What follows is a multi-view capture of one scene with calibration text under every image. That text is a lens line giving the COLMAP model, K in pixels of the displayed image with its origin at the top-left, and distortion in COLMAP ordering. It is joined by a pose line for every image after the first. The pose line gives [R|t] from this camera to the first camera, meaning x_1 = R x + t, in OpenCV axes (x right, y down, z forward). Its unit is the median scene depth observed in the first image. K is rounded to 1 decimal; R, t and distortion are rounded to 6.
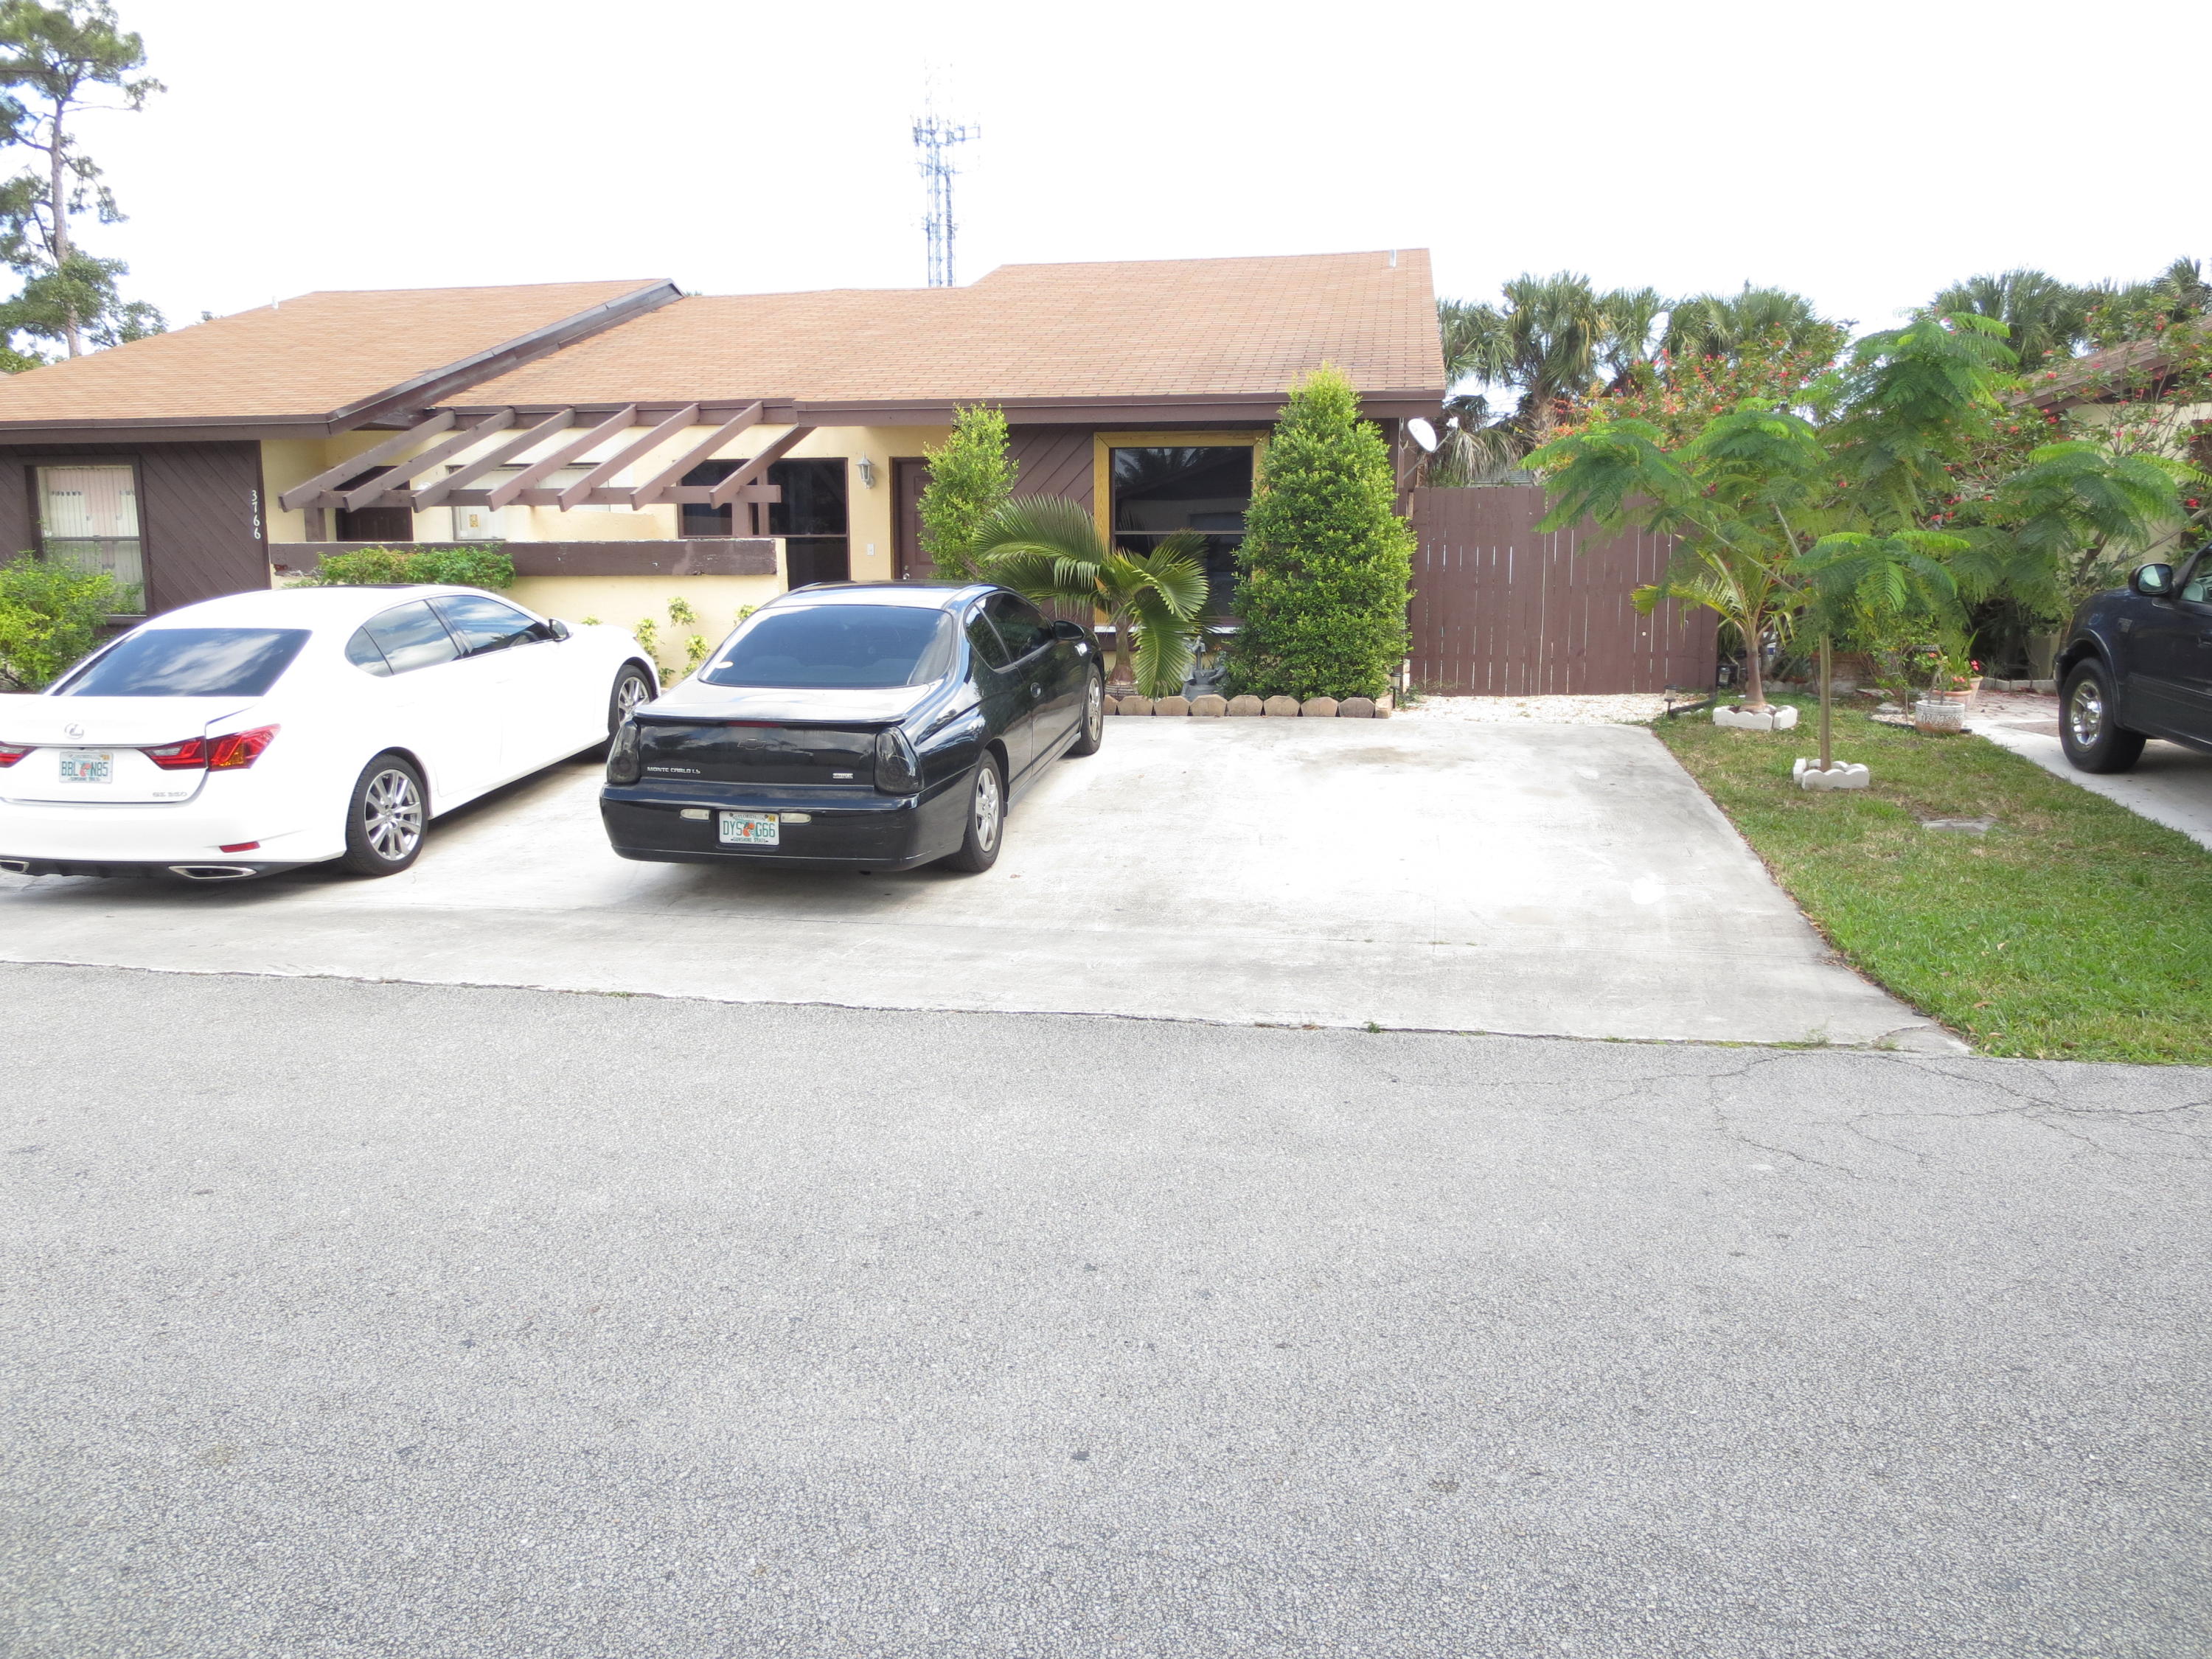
lens RADIAL K [[1566.9, 0, 1113.7], [0, 1566.9, 846.7], [0, 0, 1]] dist [-0.027840, 0.011463]
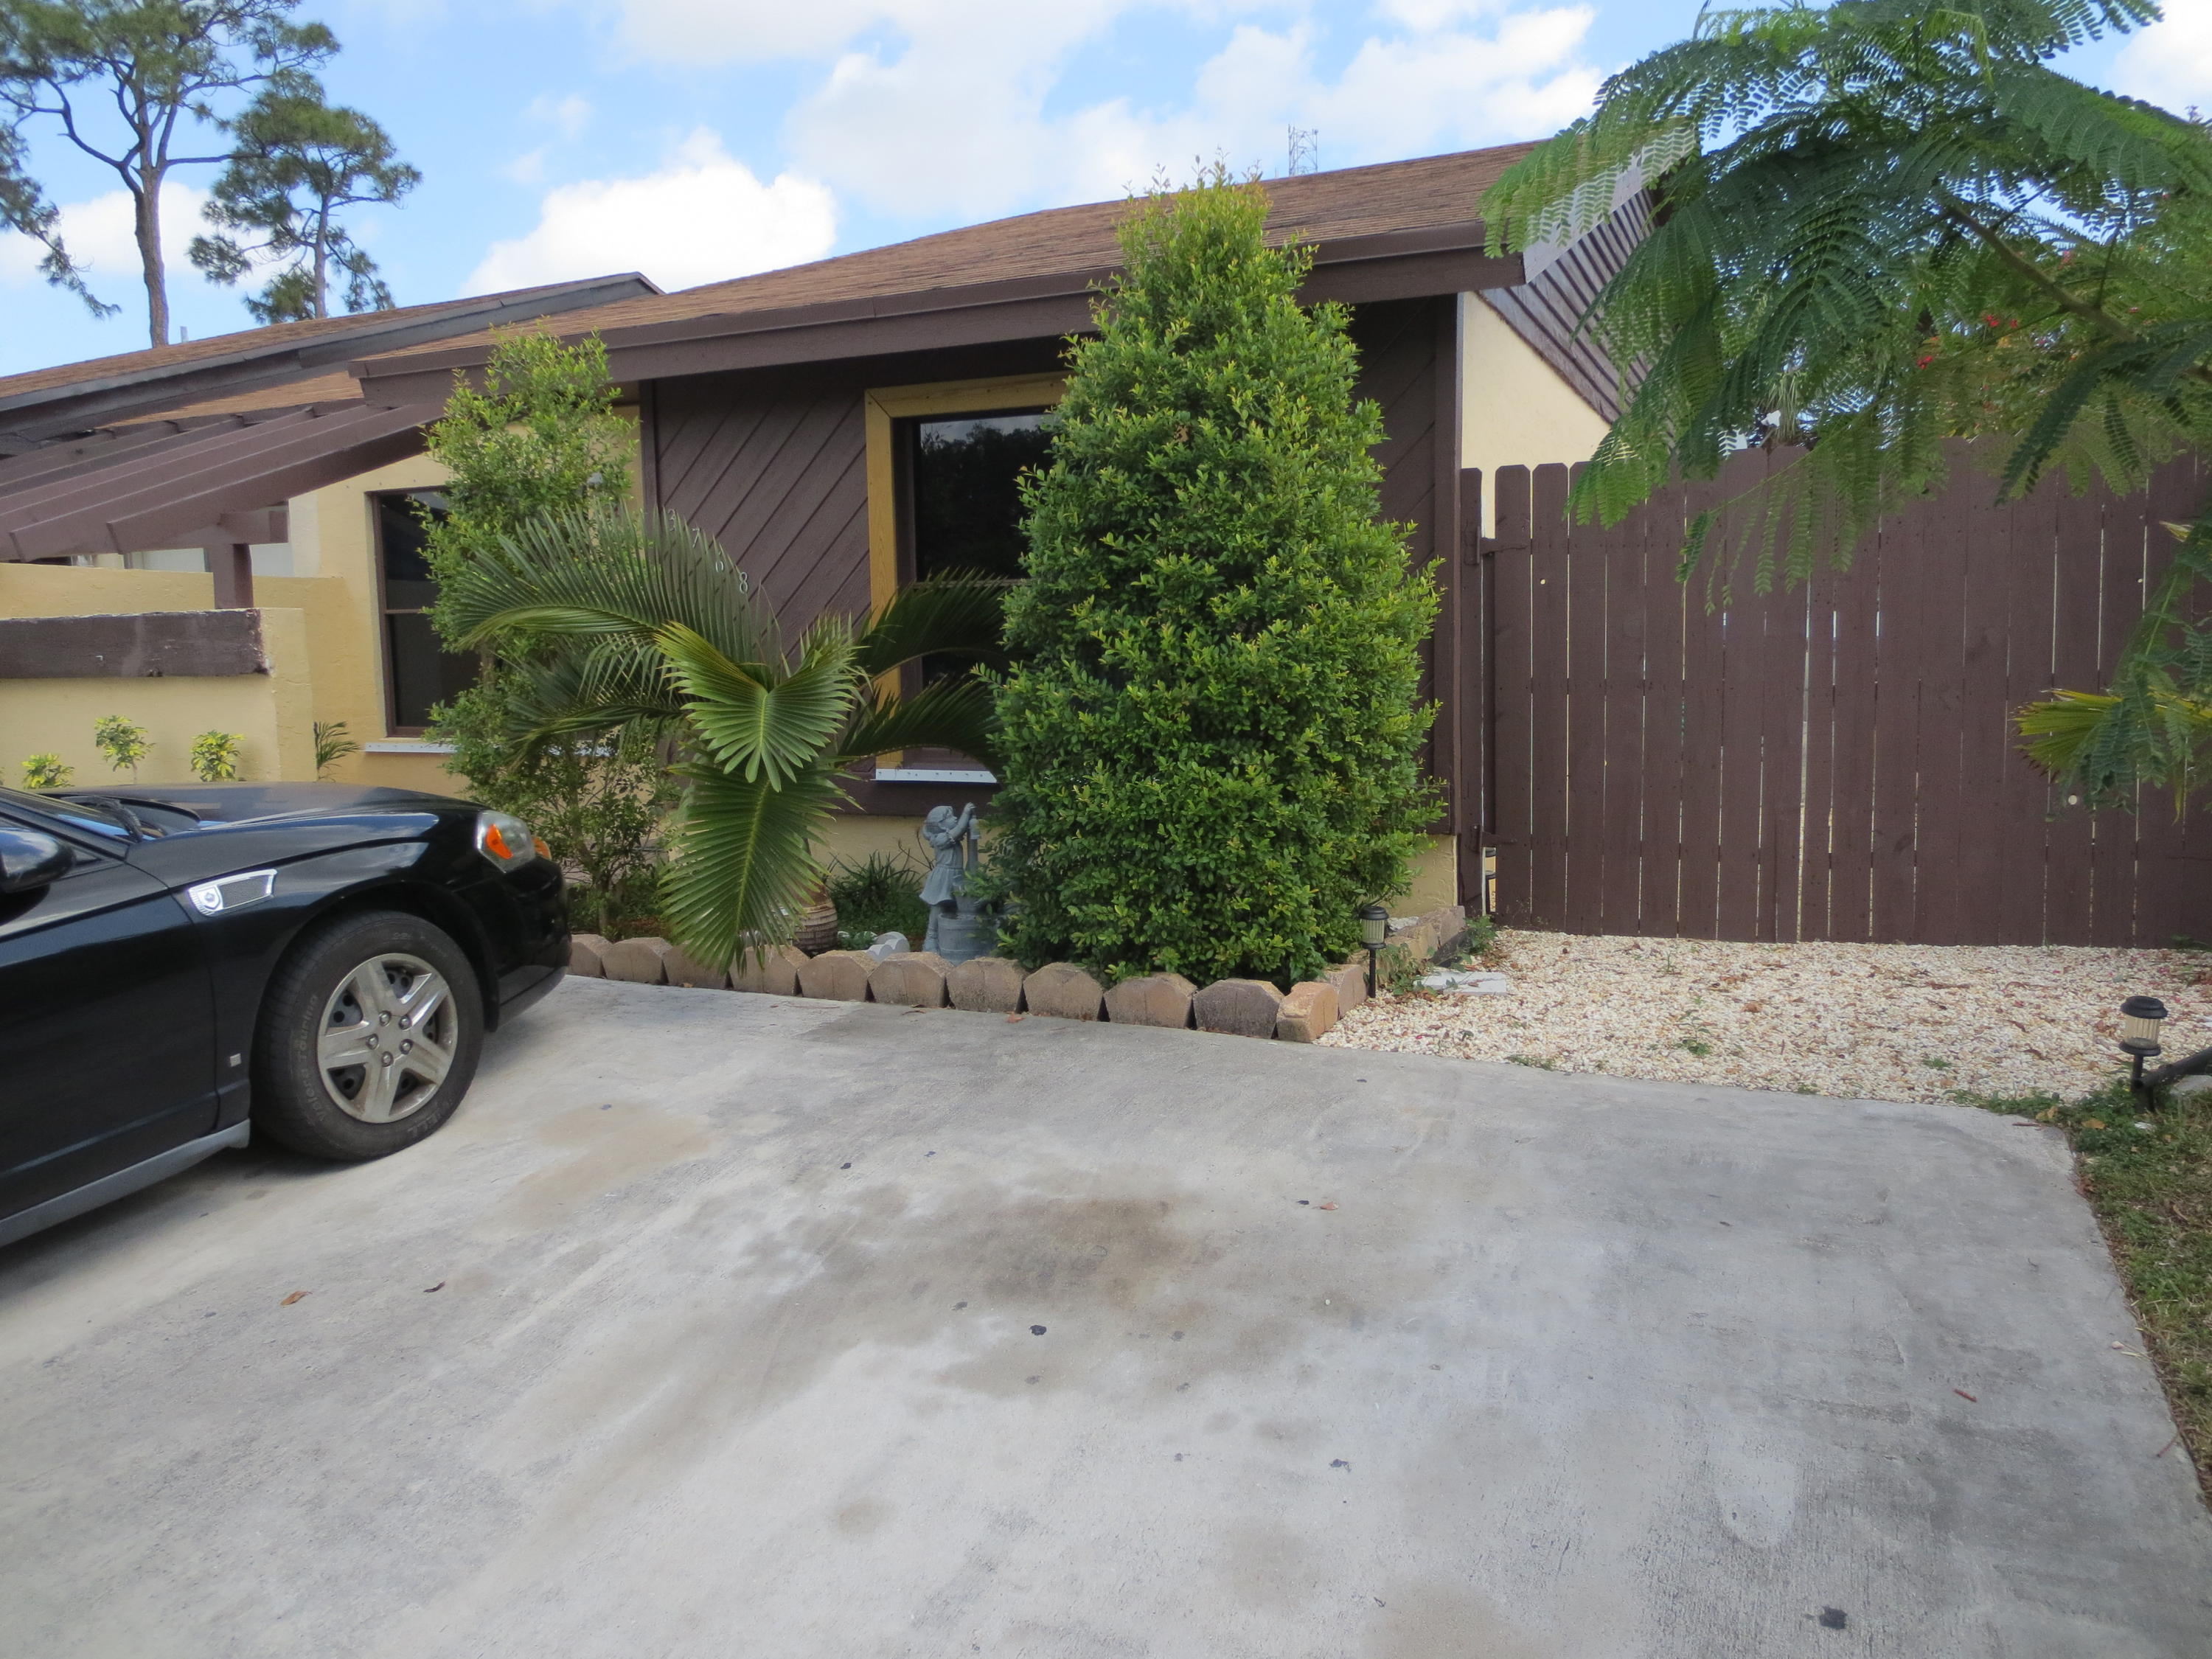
lens RADIAL K [[1566.9, 0, 1114.0], [0, 1566.9, 828.2], [0, 0, 1]] dist [-0.027840, 0.011463]
pose [[0.968234, 0.014966, -0.249597, 0.223245], [-0.030468, 0.997830, -0.058363, -0.110173], [0.248182, 0.064114, 0.966589, 0.617656]]
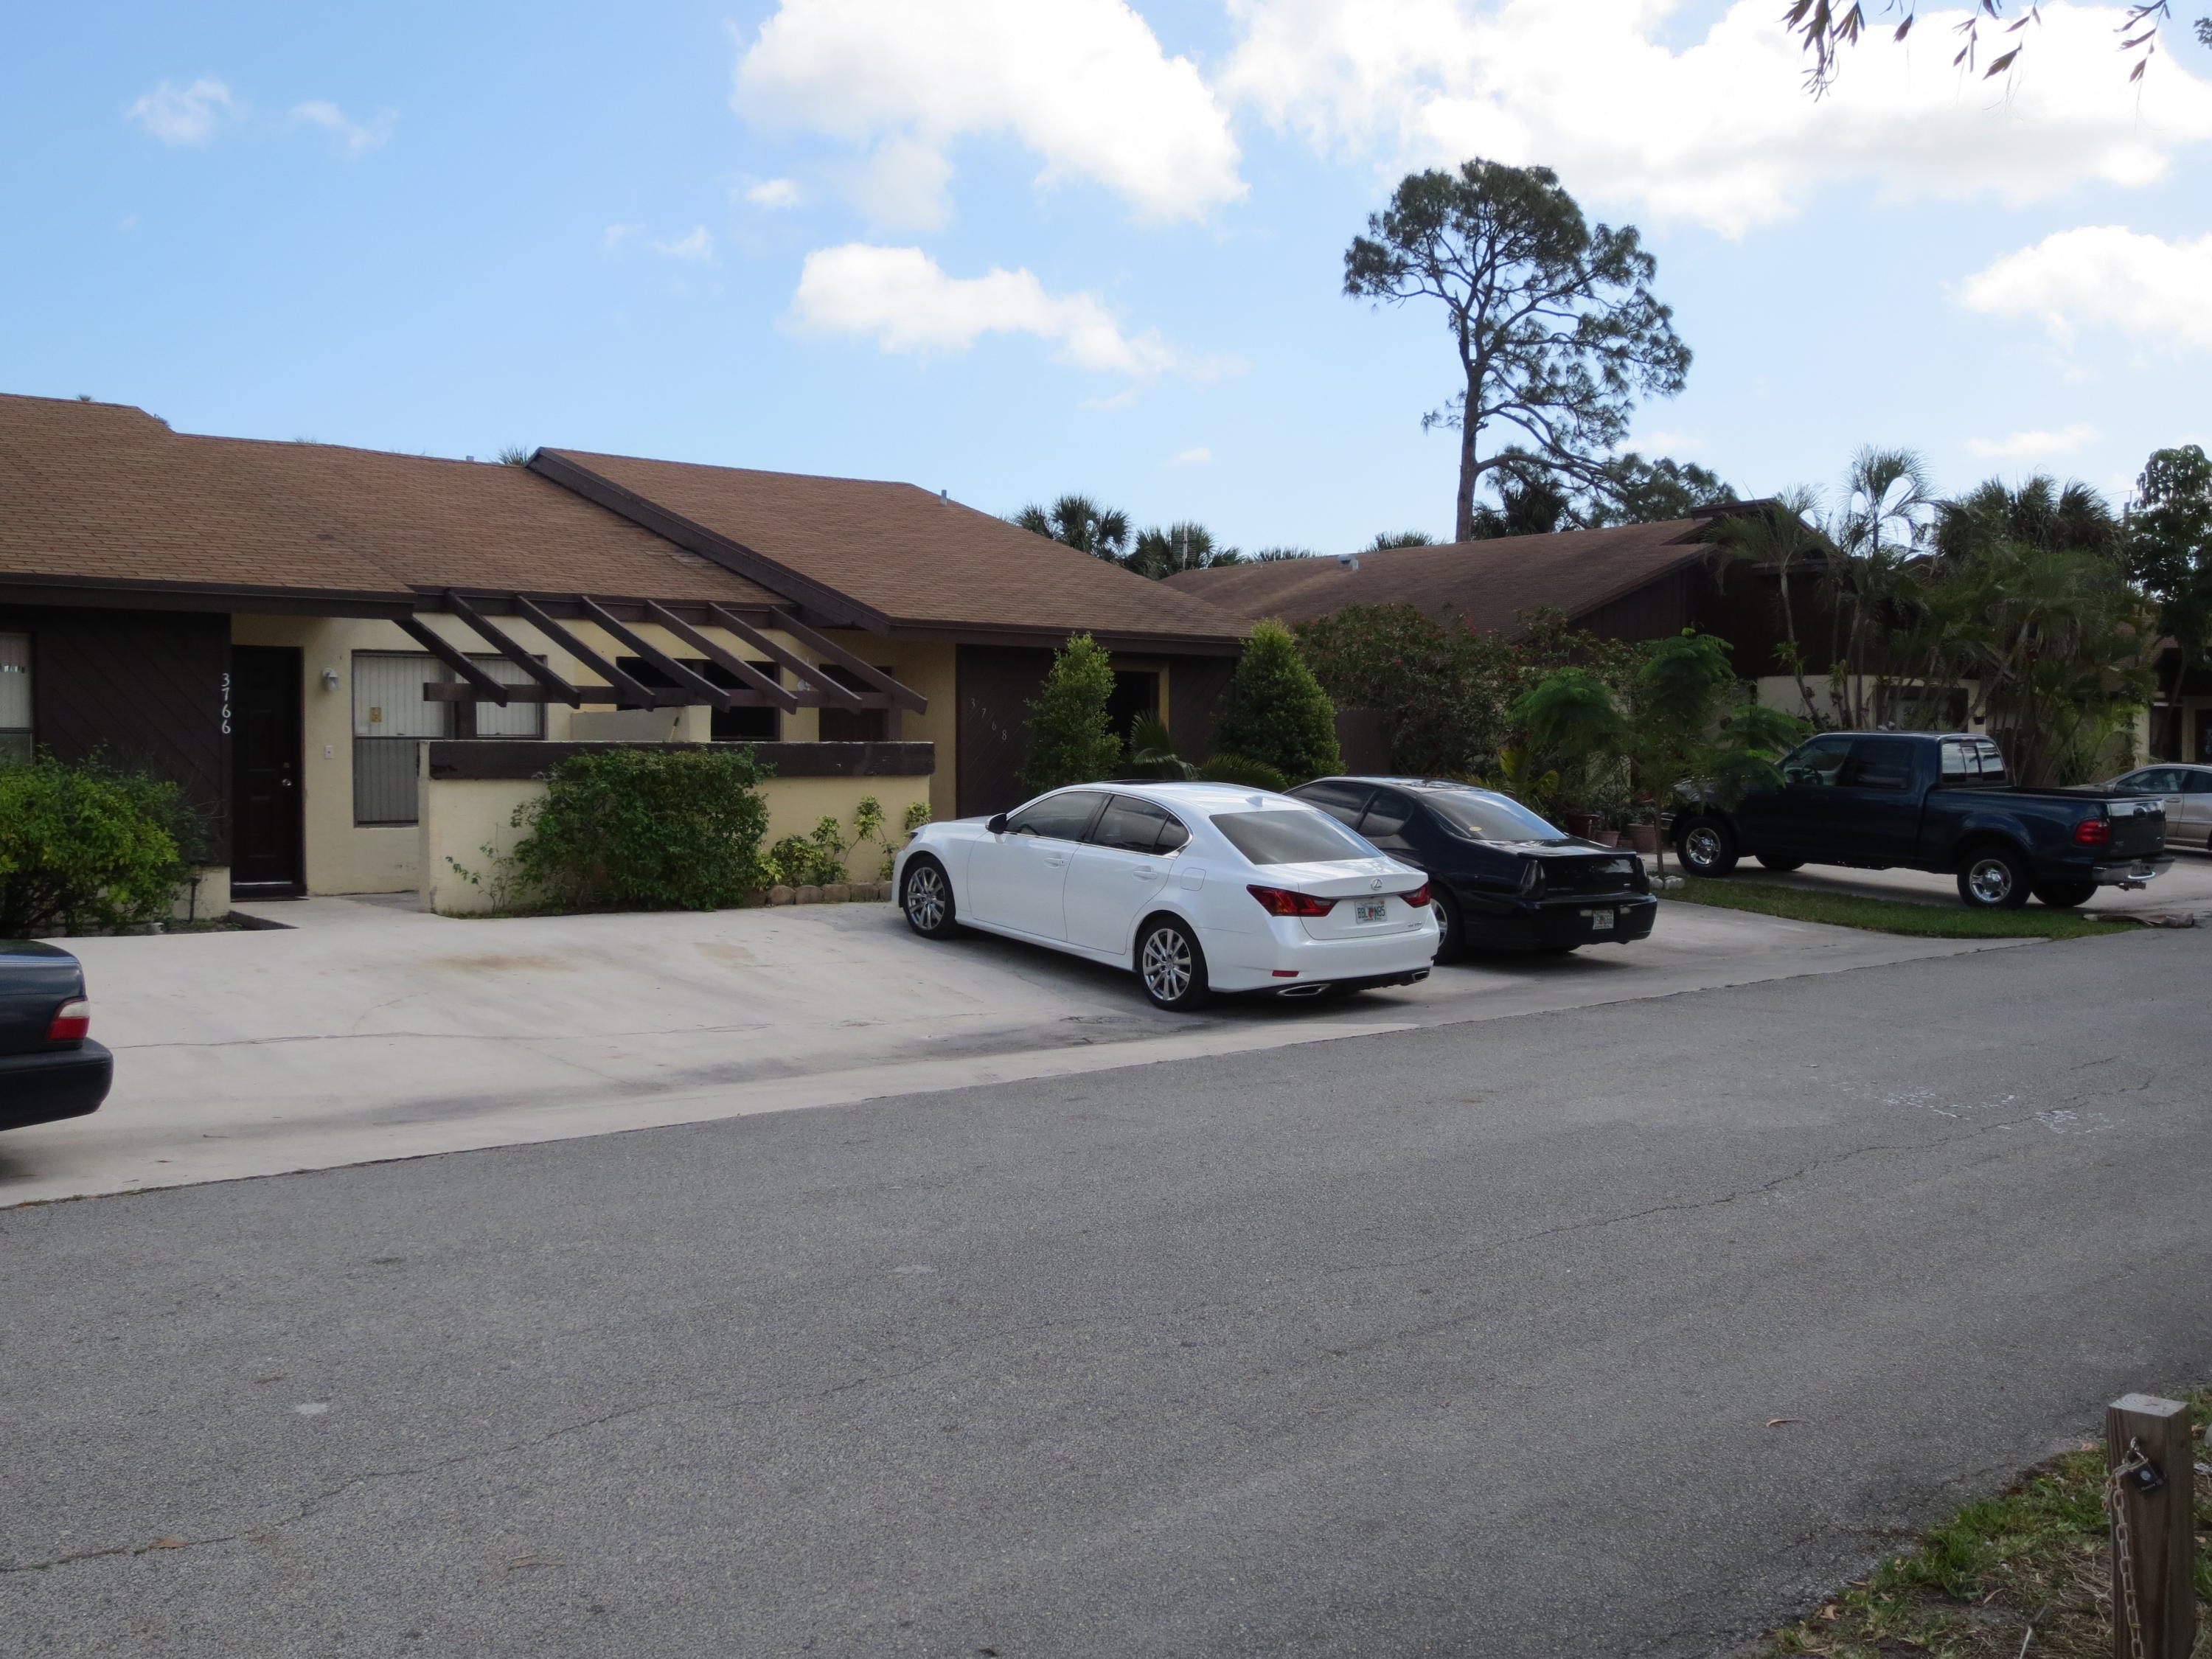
lens RADIAL K [[2079.5, 0, 1094.0], [0, 2079.5, 826.6], [0, 0, 1]] dist [-0.020263, 0.000000]
pose [[0.631423, -0.024211, 0.775061, -1.388886], [0.140578, 0.986525, -0.083709, -0.003991], [-0.762590, 0.161812, 0.626318, 0.024761]]
